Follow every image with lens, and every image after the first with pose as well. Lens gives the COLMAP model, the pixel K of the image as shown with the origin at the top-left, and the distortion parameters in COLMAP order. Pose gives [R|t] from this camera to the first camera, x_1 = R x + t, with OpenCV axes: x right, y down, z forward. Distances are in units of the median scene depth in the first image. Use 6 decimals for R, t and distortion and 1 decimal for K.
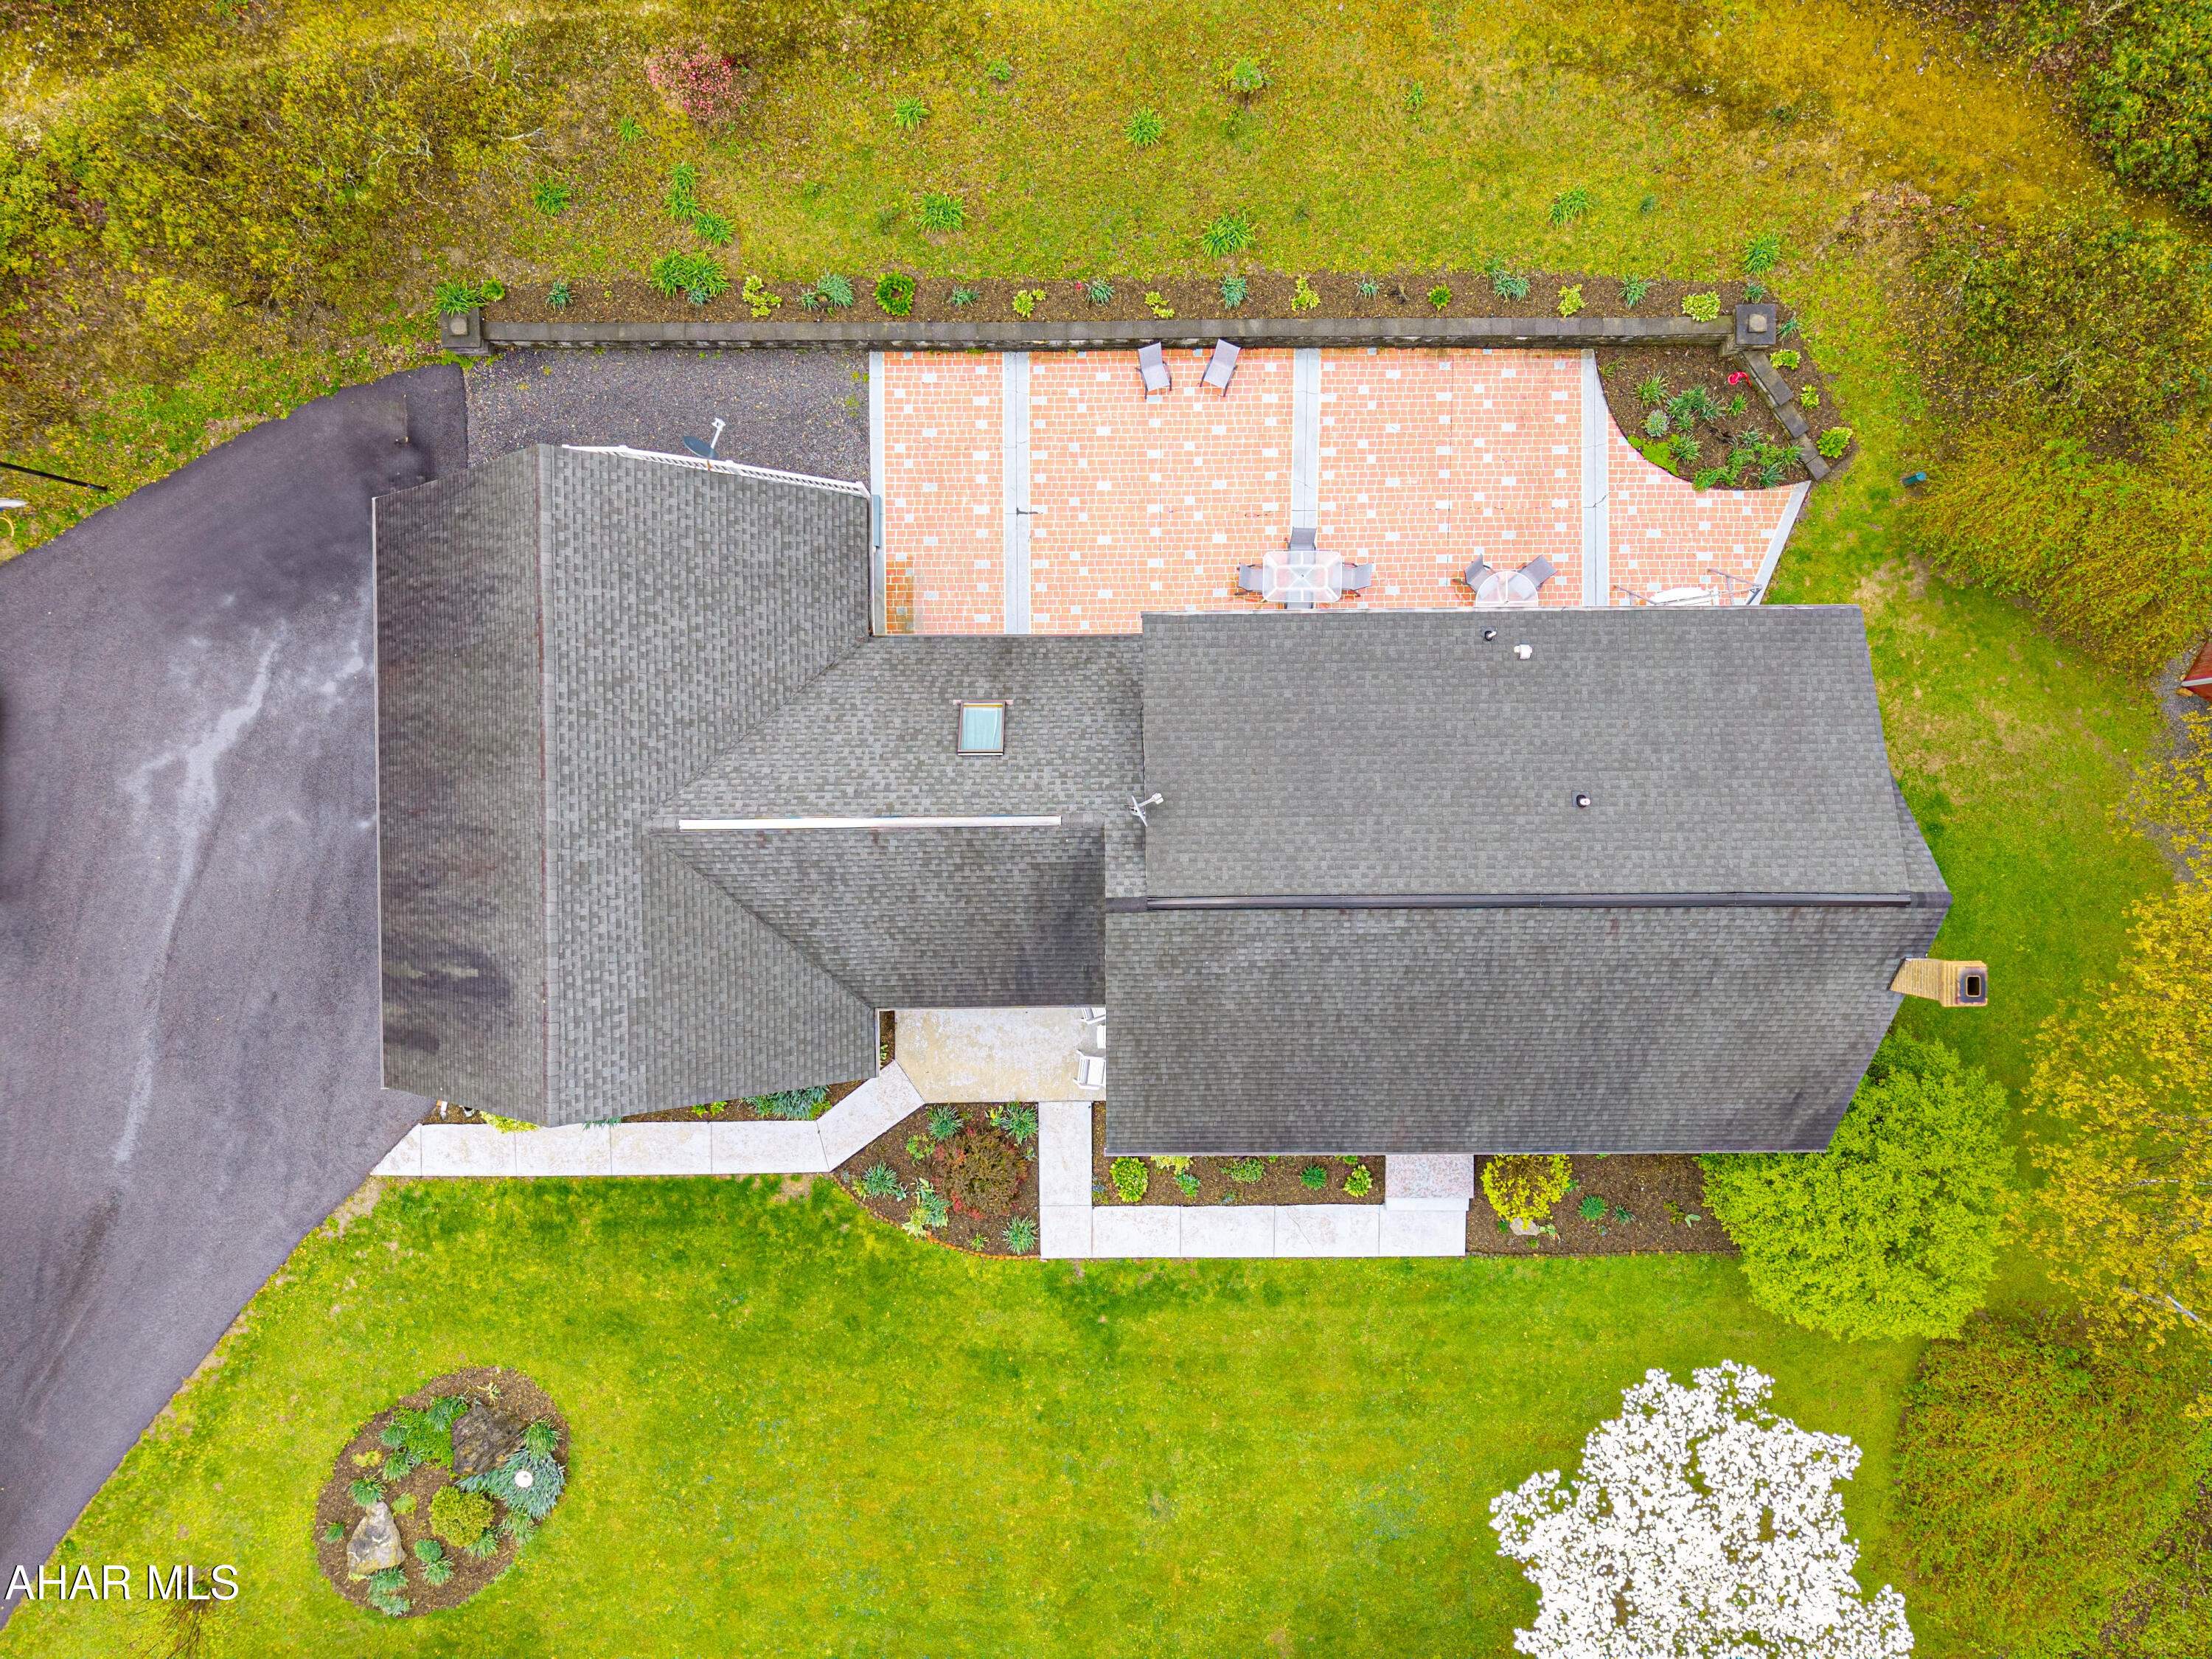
lens RADIAL K [[1517.2, 0, 1109.8], [0, 1517.2, 831.2], [0, 0, 1]] dist [0.008422, -0.023459]
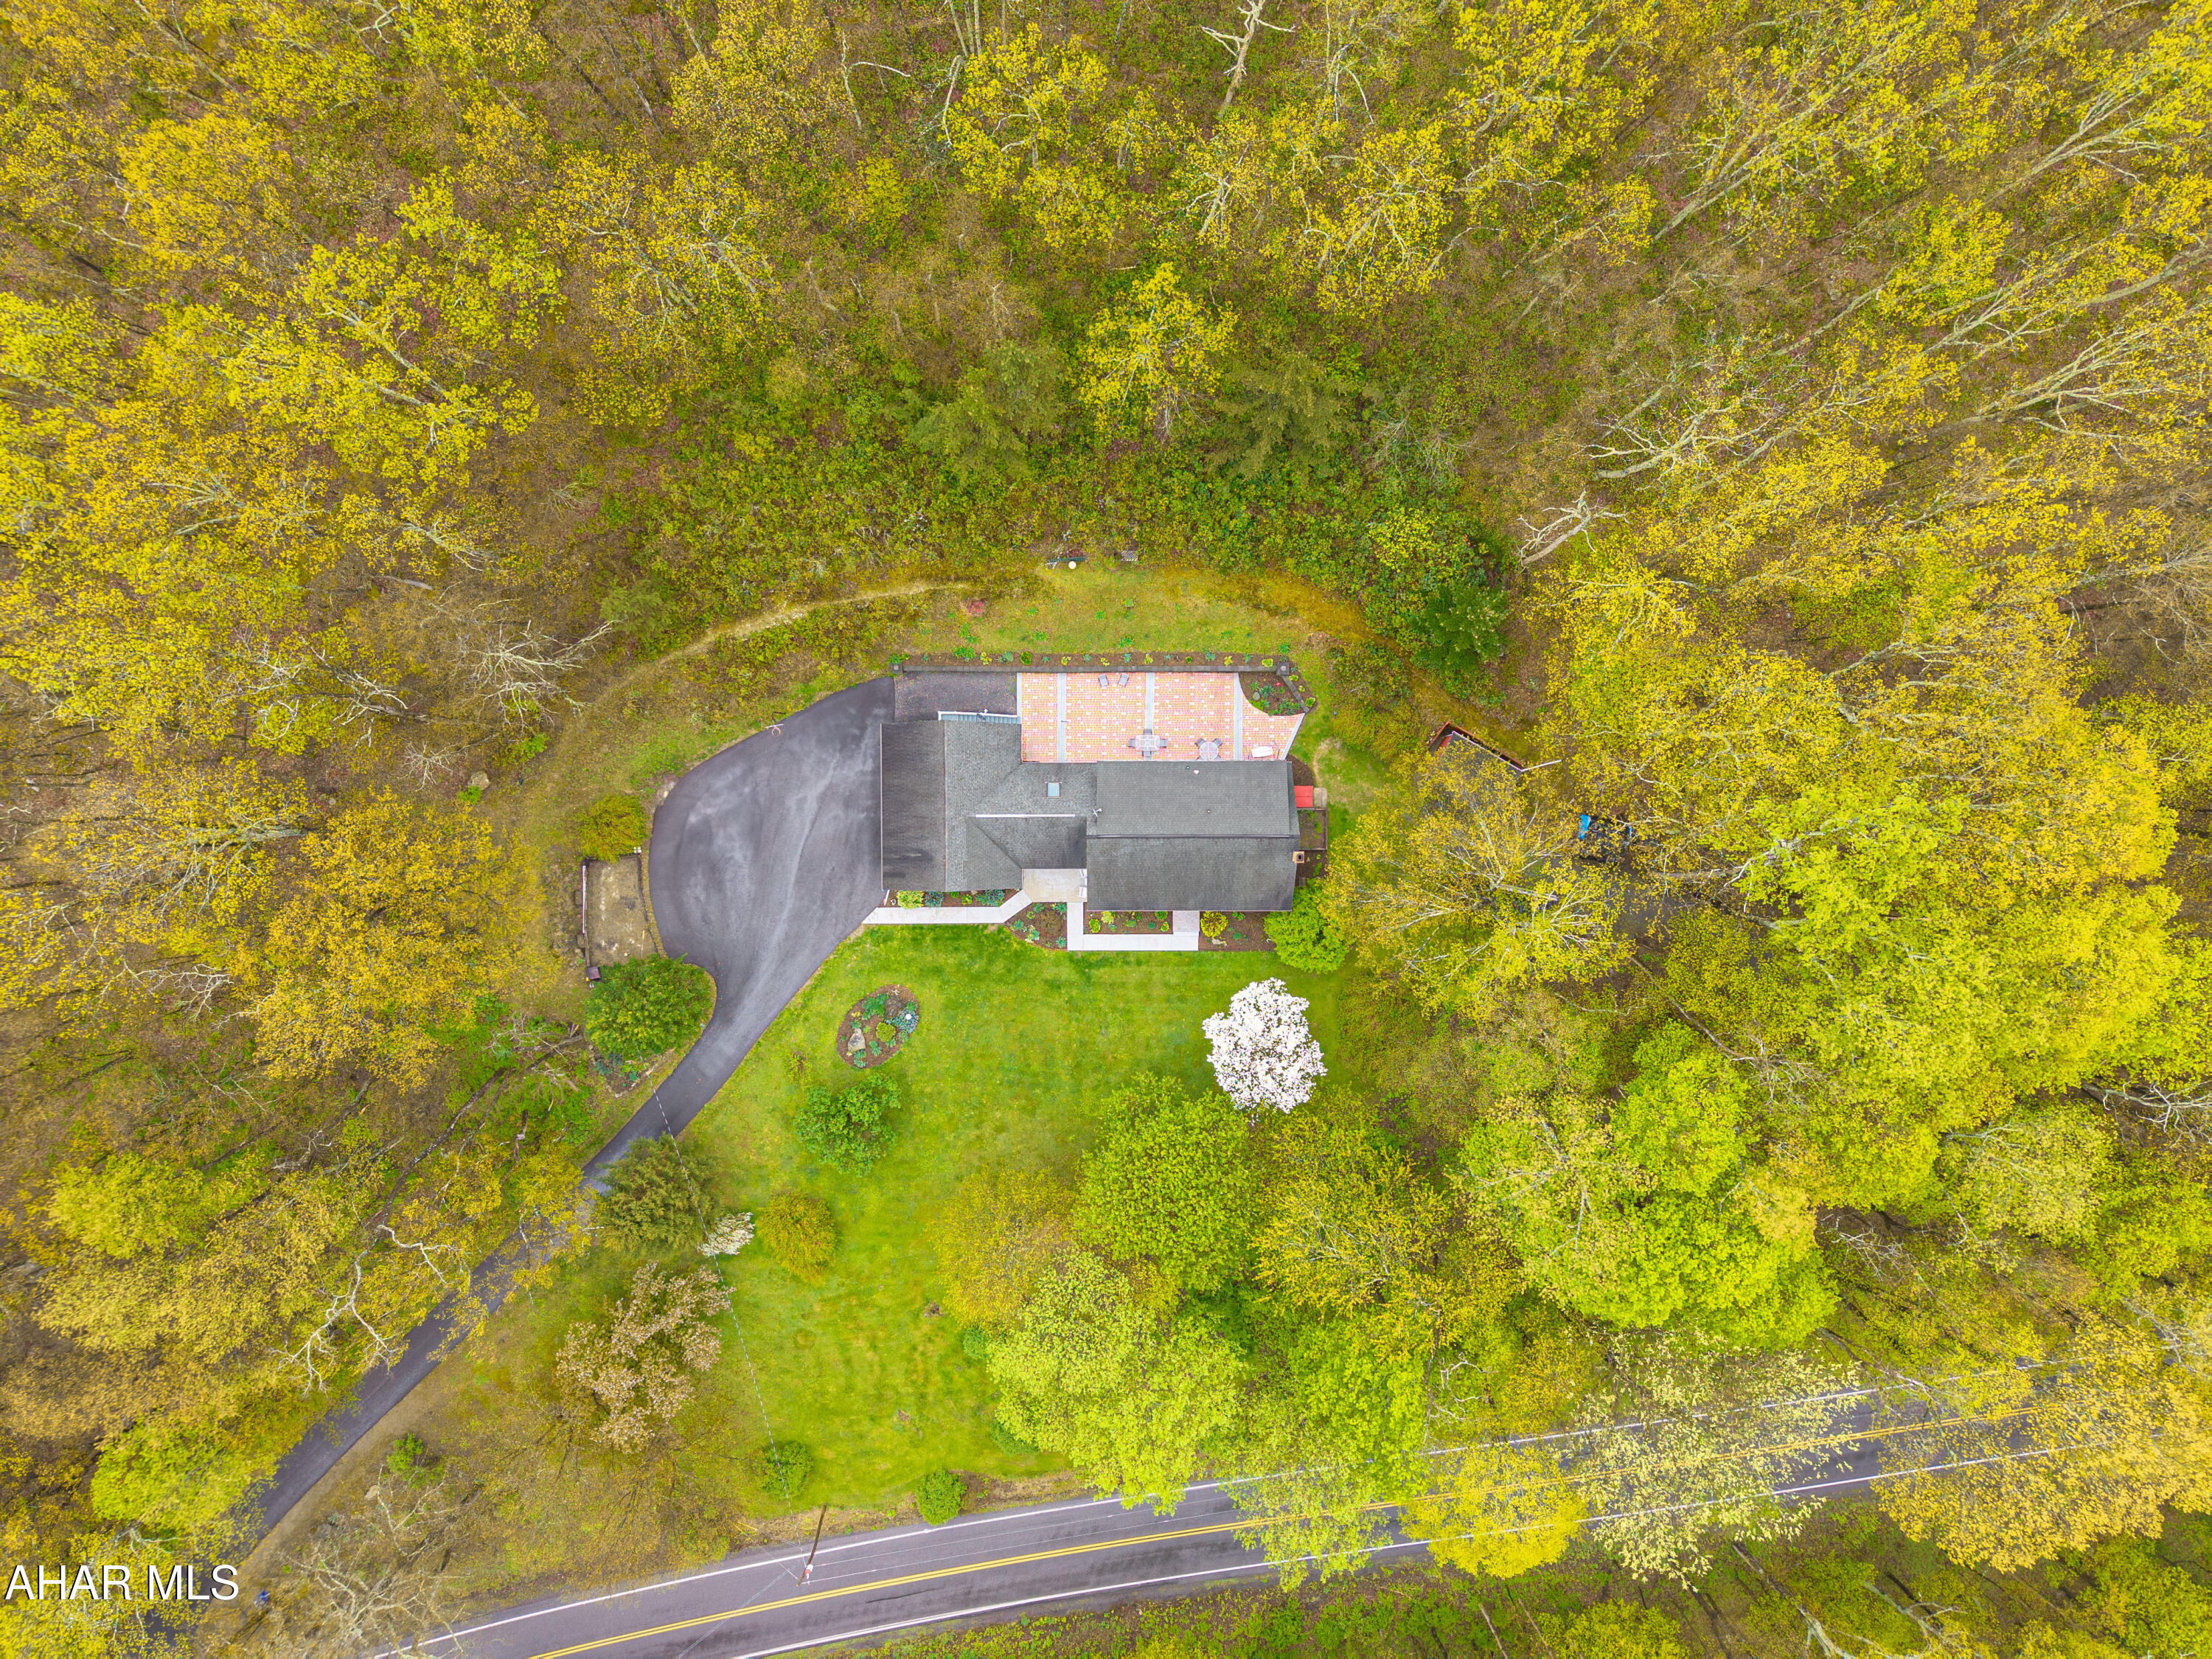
lens RADIAL K [[1517.2, 0, 1105.2], [0, 1517.2, 828.8], [0, 0, 1]] dist [0.008422, -0.023459]
pose [[0.999978, 0.005755, -0.003215, 0.045037], [-0.005756, 0.999983, -0.000276, 0.021755], [0.003214, 0.000294, 0.999995, -2.281519]]
